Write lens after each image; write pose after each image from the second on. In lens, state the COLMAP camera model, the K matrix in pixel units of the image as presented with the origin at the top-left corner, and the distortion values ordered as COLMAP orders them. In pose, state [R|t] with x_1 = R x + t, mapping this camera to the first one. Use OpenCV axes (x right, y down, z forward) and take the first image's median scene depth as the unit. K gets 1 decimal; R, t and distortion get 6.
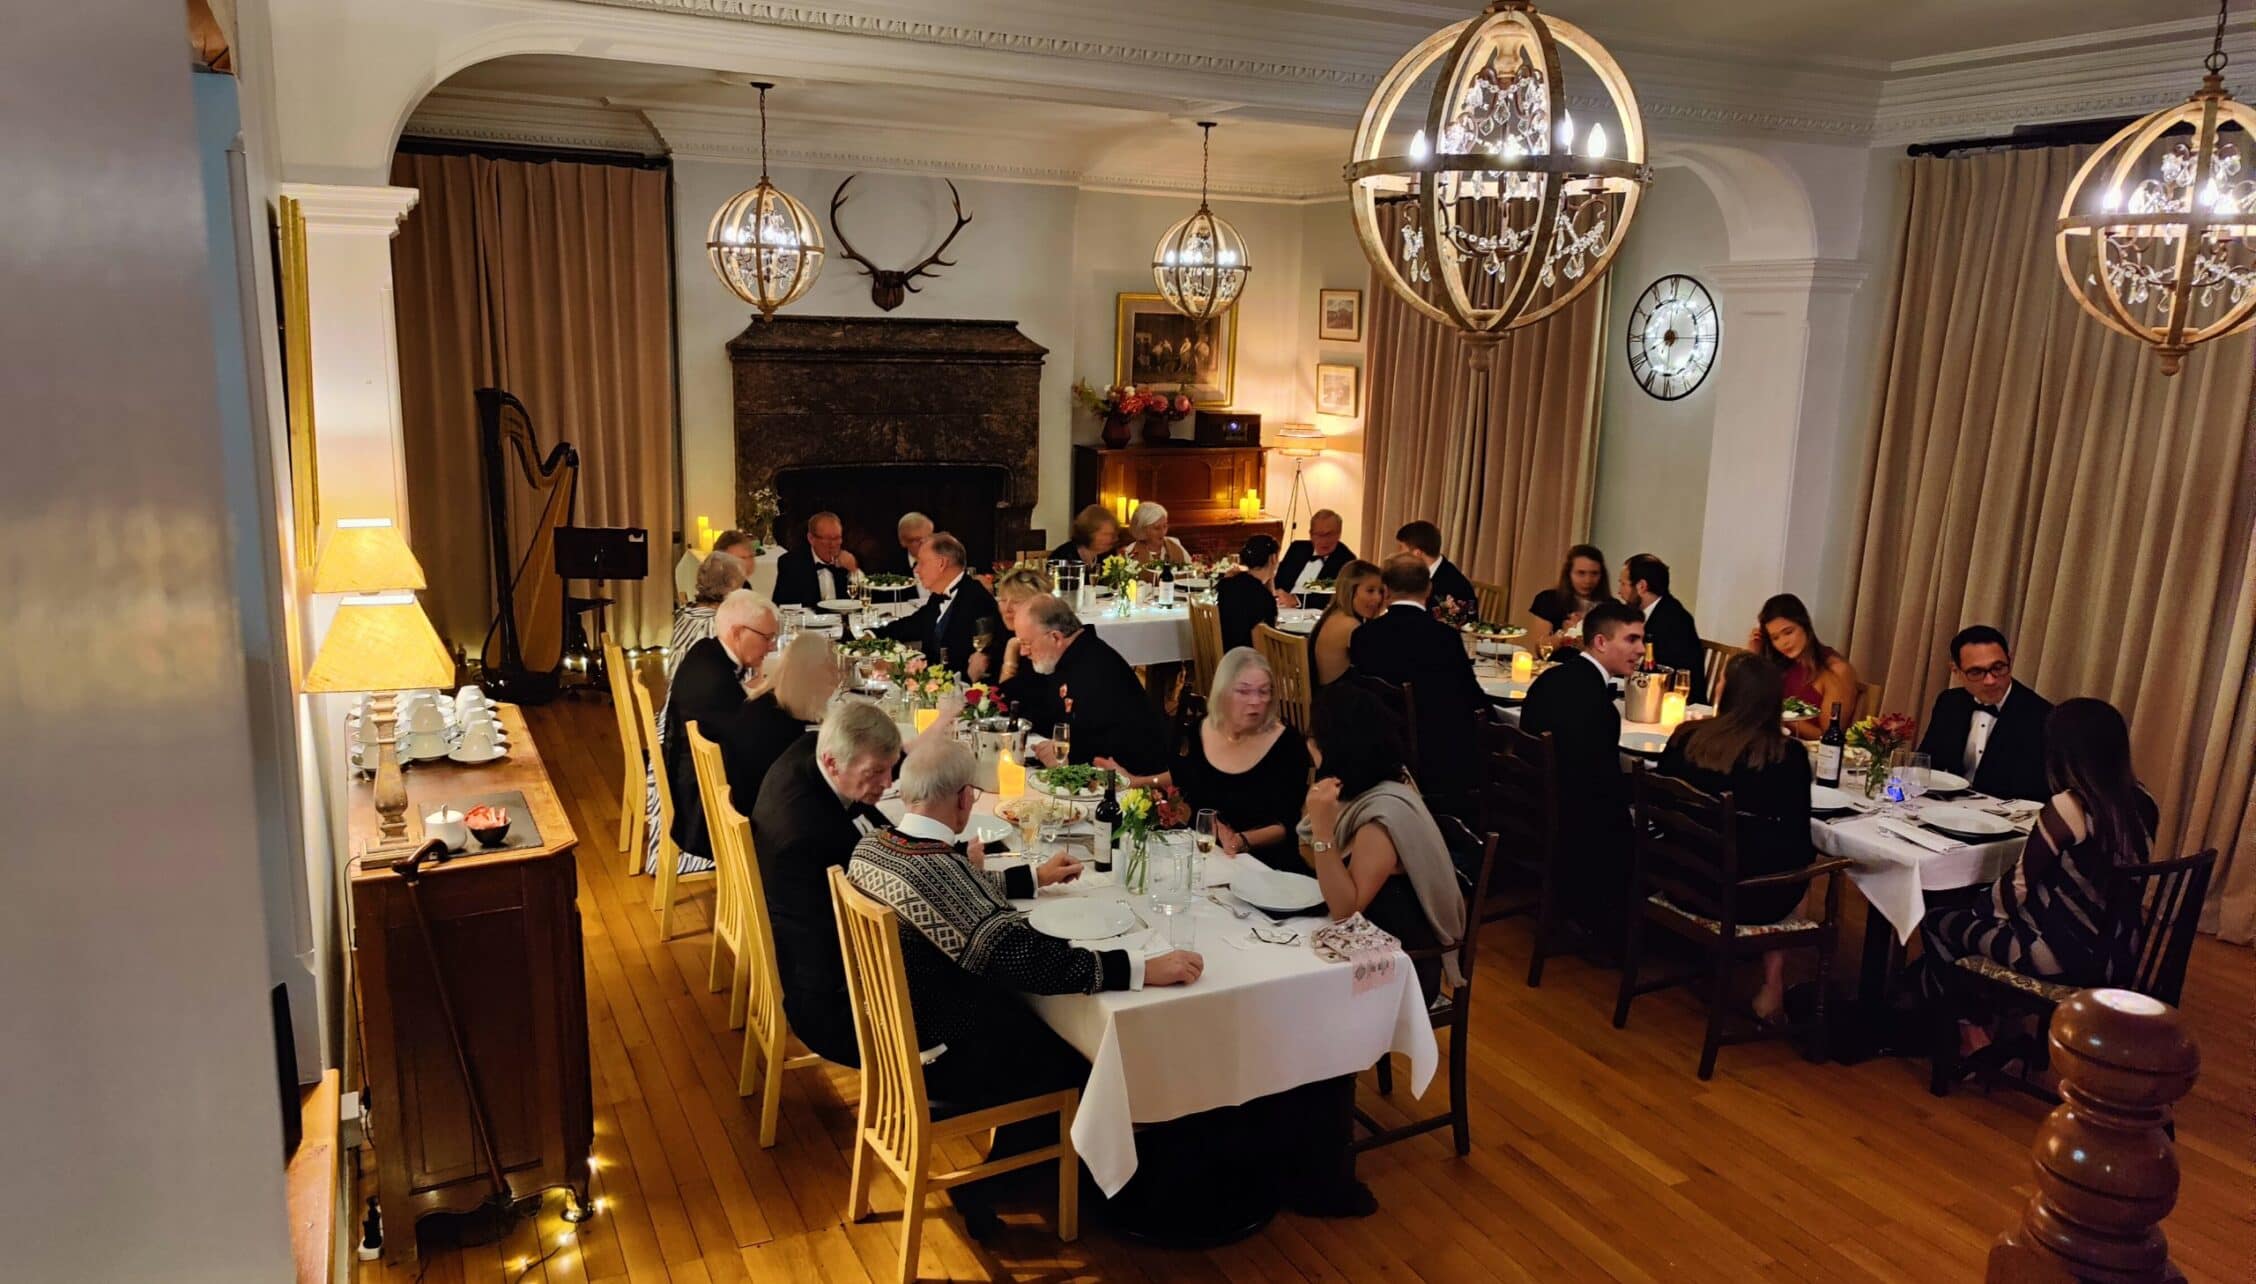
lens RADIAL K [[1558.9, 0, 1128.0], [0, 1558.9, 642.0], [0, 0, 1]] dist [0.038028, -0.002143]
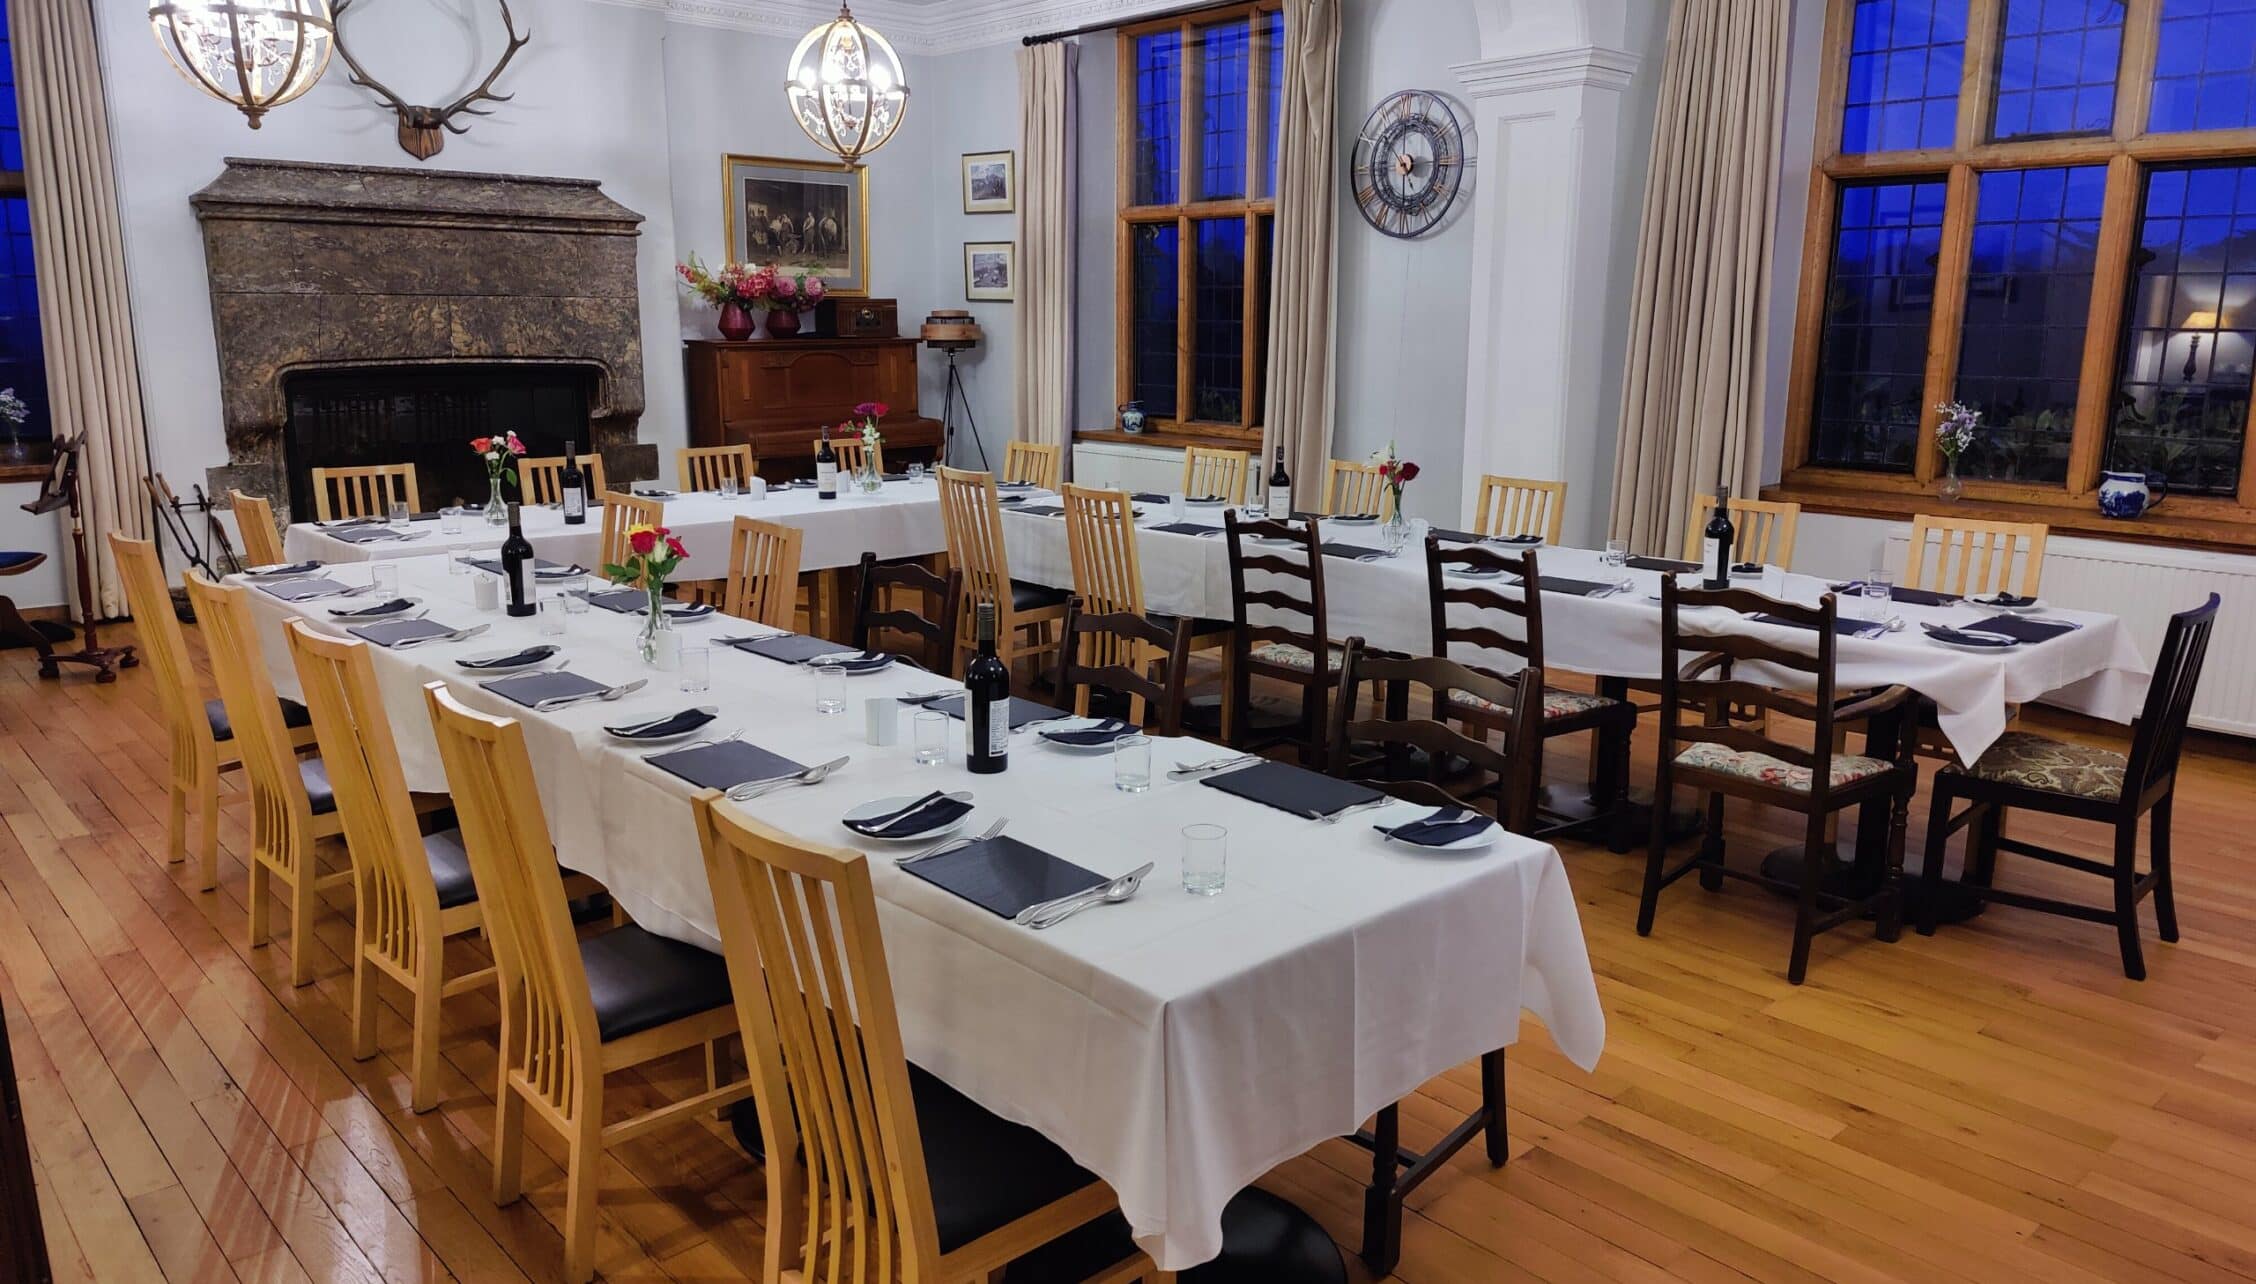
lens RADIAL K [[1558.9, 0, 1128.0], [0, 1558.9, 642.0], [0, 0, 1]] dist [0.038028, -0.002143]
pose [[0.958184, -0.082260, 0.274073, -0.053867], [0.078781, 0.996610, 0.023699, 0.032612], [-0.275093, -0.001116, 0.961417, 0.163095]]
